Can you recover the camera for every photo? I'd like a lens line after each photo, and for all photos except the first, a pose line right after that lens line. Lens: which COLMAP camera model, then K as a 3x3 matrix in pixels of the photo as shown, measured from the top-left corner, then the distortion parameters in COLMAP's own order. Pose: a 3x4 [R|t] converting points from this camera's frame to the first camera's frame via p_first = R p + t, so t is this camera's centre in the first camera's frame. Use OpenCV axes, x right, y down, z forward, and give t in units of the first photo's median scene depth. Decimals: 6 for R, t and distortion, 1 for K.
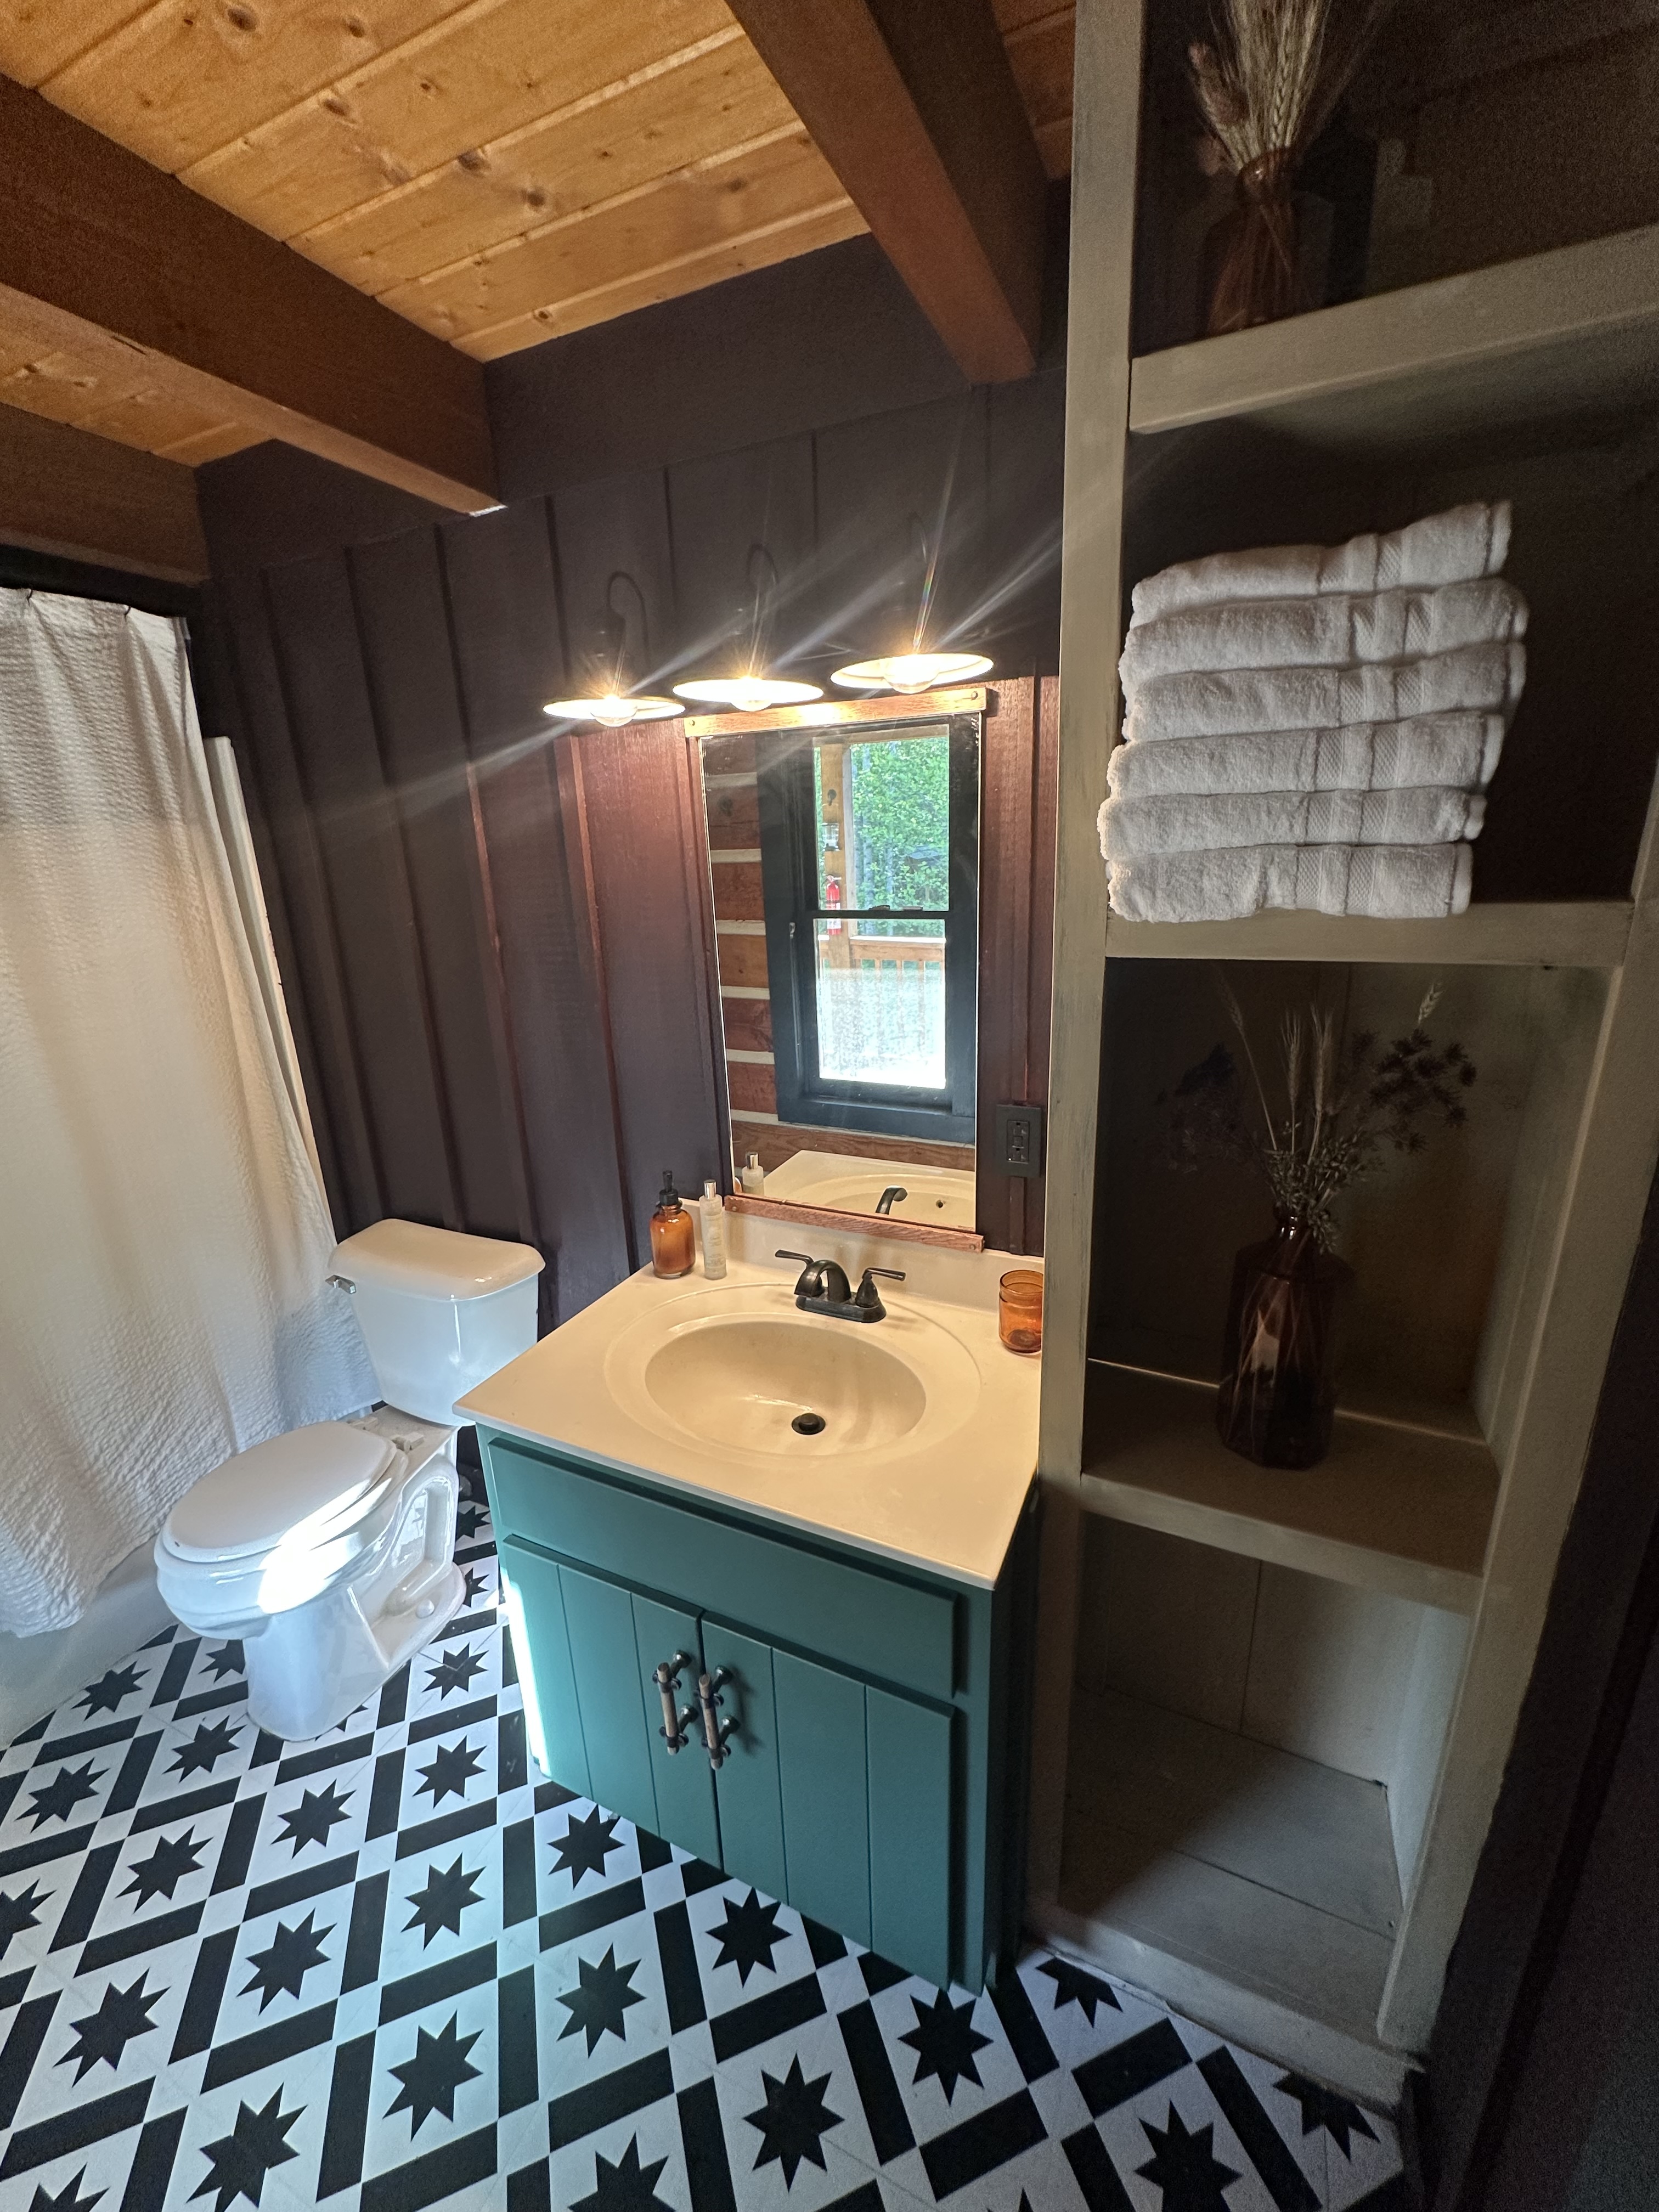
lens RADIAL K [[881.9, 0, 831.6], [0, 881.9, 1104.2], [0, 0, 1]] dist [-0.003458, 0.000663]
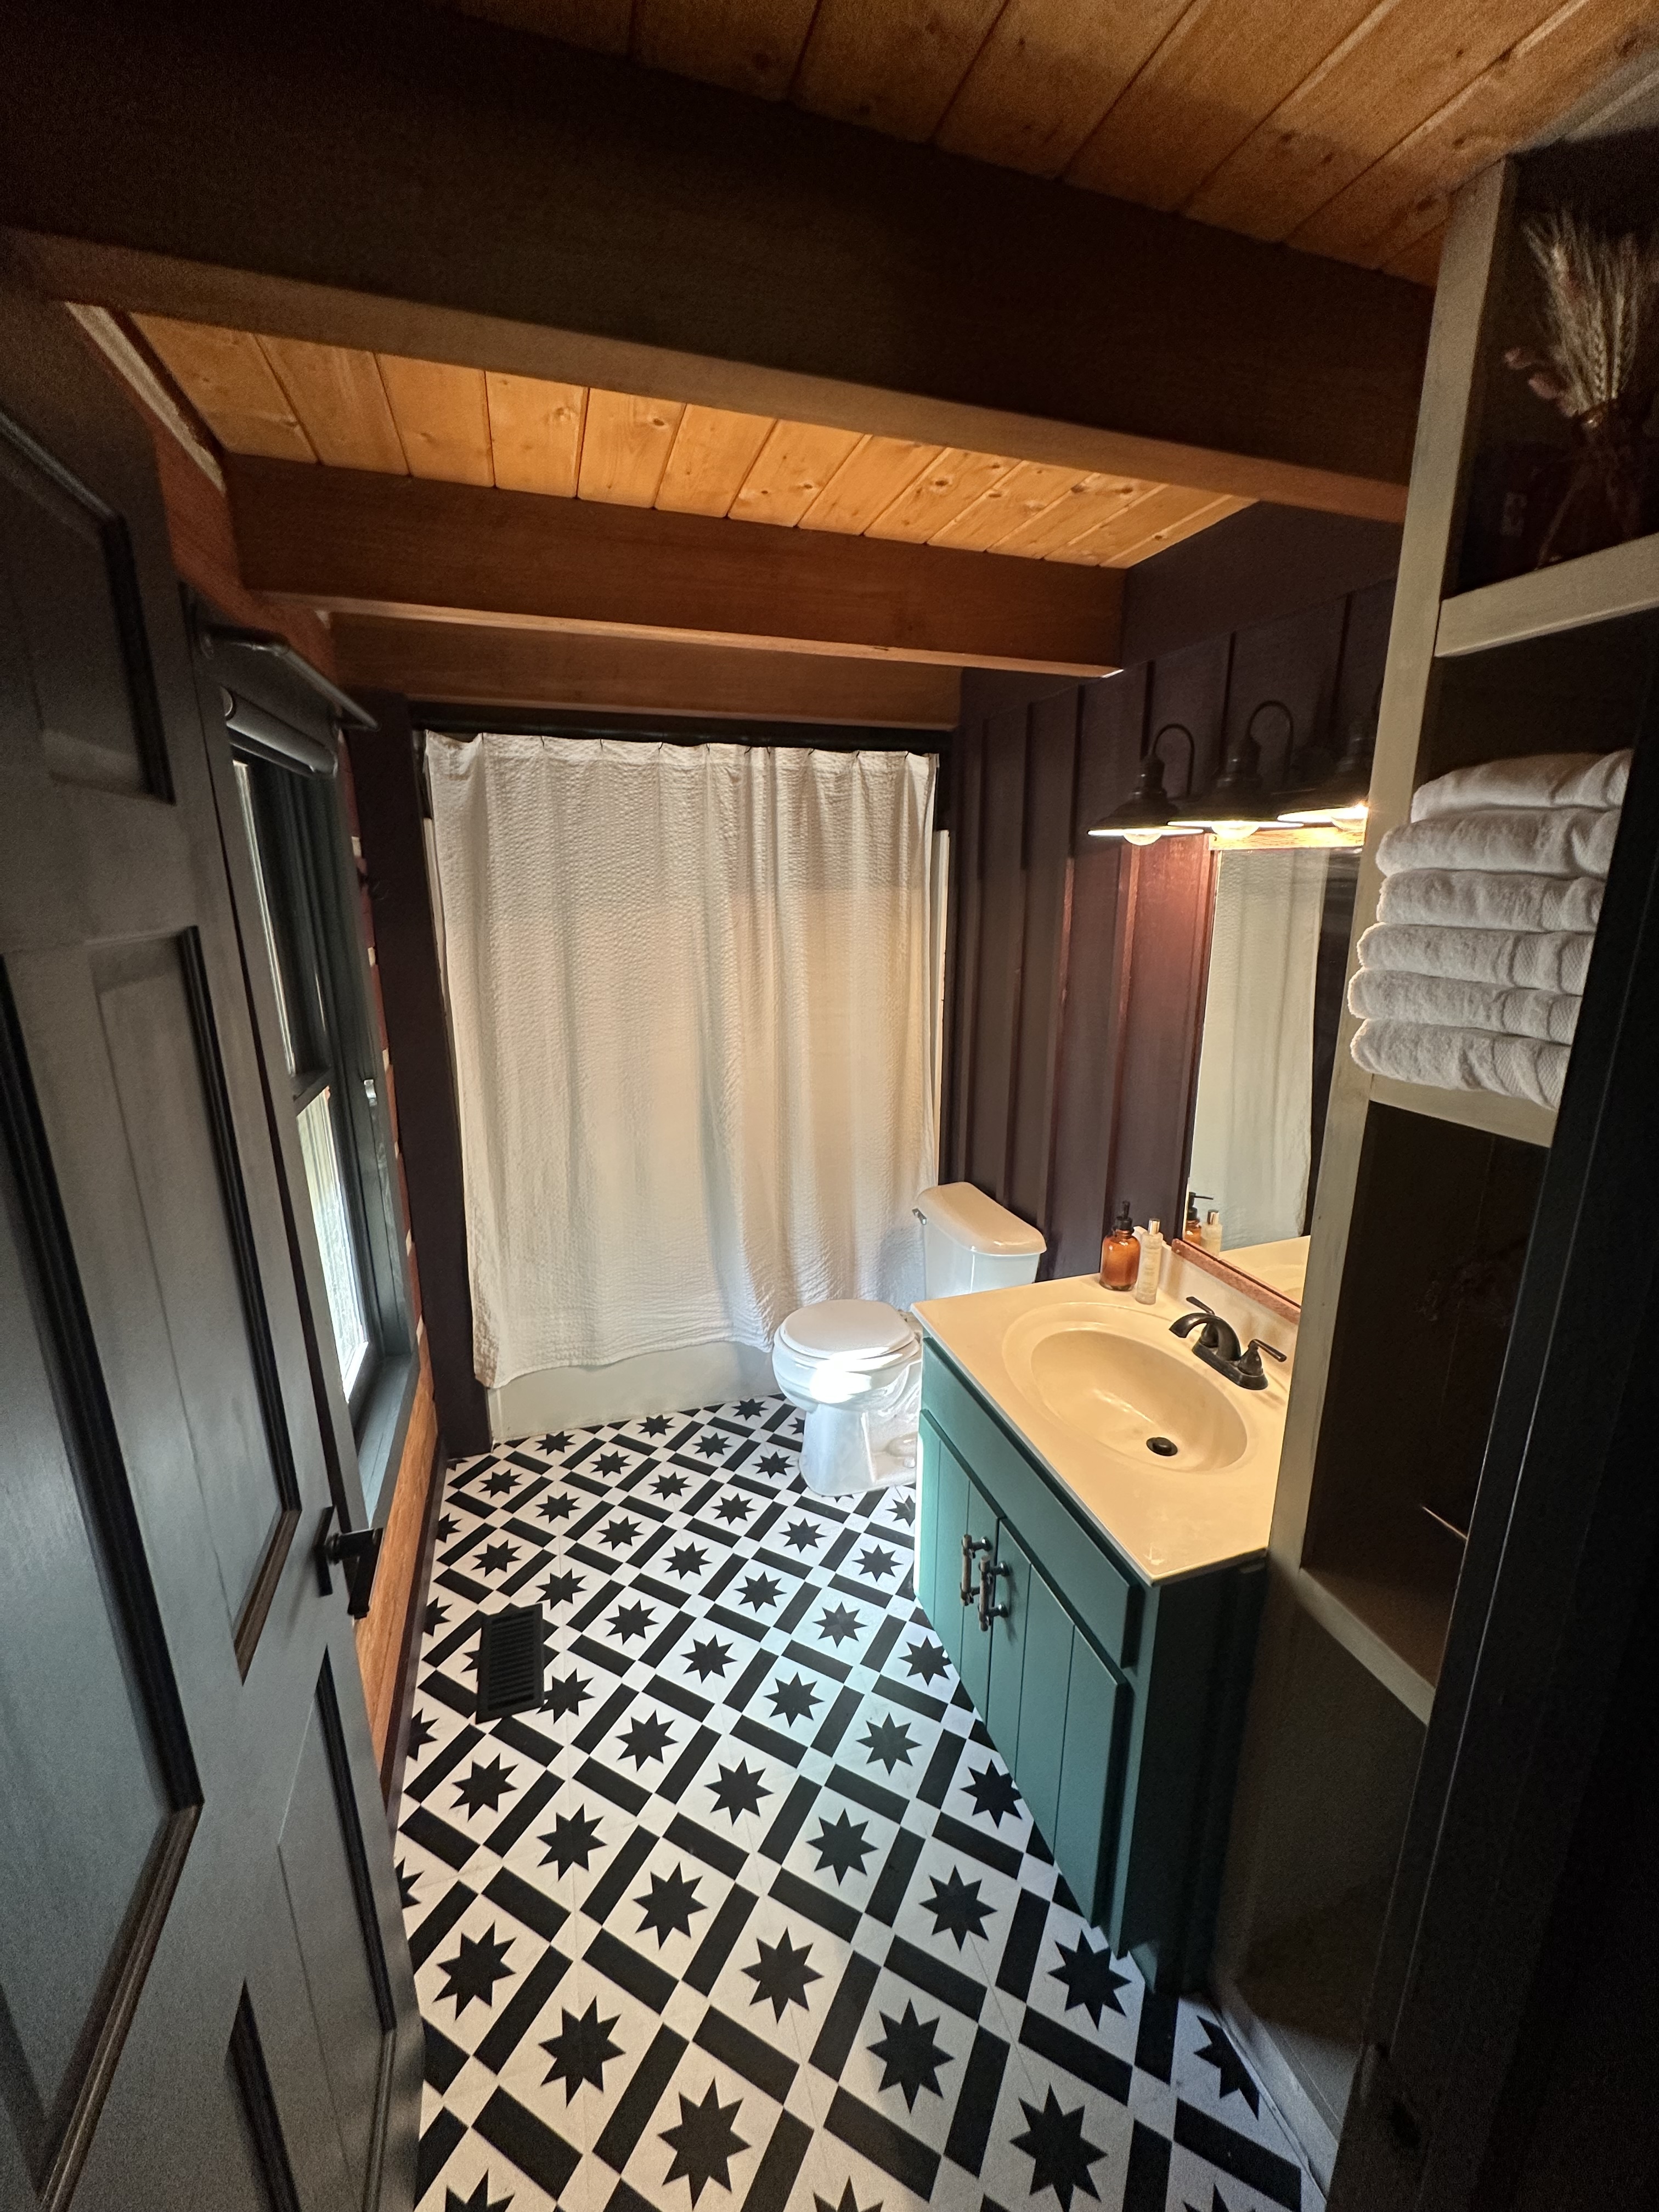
lens RADIAL K [[881.9, 0, 831.1], [0, 881.9, 1102.9], [0, 0, 1]] dist [-0.003458, 0.000663]
pose [[0.683110, 0.214534, -0.698094, 0.433446], [-0.228786, 0.970628, 0.074412, -0.063511], [0.693554, 0.108883, 0.712129, -0.180024]]
